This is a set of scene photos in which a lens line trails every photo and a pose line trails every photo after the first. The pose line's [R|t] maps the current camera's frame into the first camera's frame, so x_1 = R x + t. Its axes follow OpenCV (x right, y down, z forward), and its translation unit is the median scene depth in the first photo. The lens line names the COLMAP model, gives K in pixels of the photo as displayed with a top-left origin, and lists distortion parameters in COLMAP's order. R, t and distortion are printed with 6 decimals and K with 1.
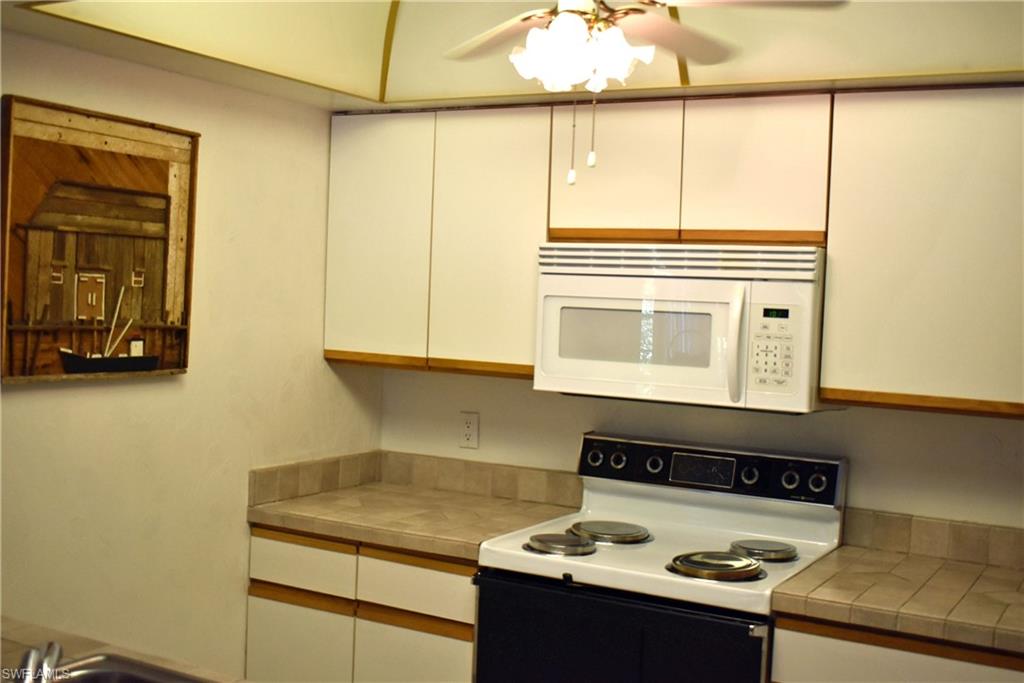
lens RADIAL K [[1176.4, 0, 512.0], [0, 1176.4, 341.5], [0, 0, 1]] dist [-0.077494, 0.010182]
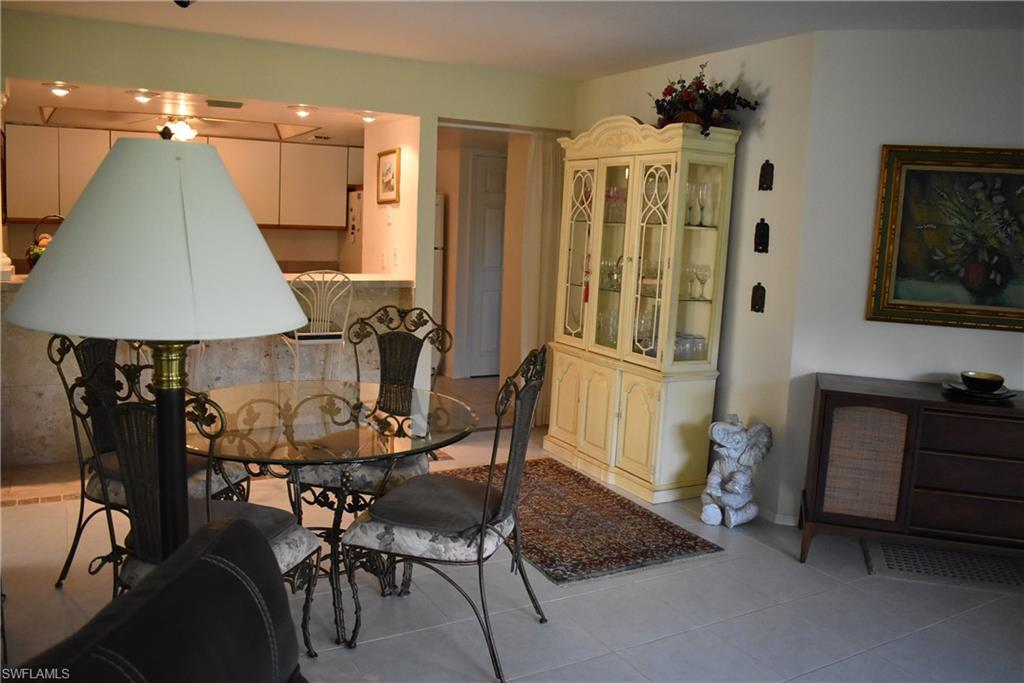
lens RADIAL K [[802.2, 0, 512.0], [0, 802.2, 341.5], [0, 0, 1]] dist [-0.092330, 0.007096]
pose [[0.516069, -0.143555, 0.844432, -1.274255], [0.015211, 0.987236, 0.158536, 0.029658], [-0.856412, -0.068971, 0.511665, -0.981413]]
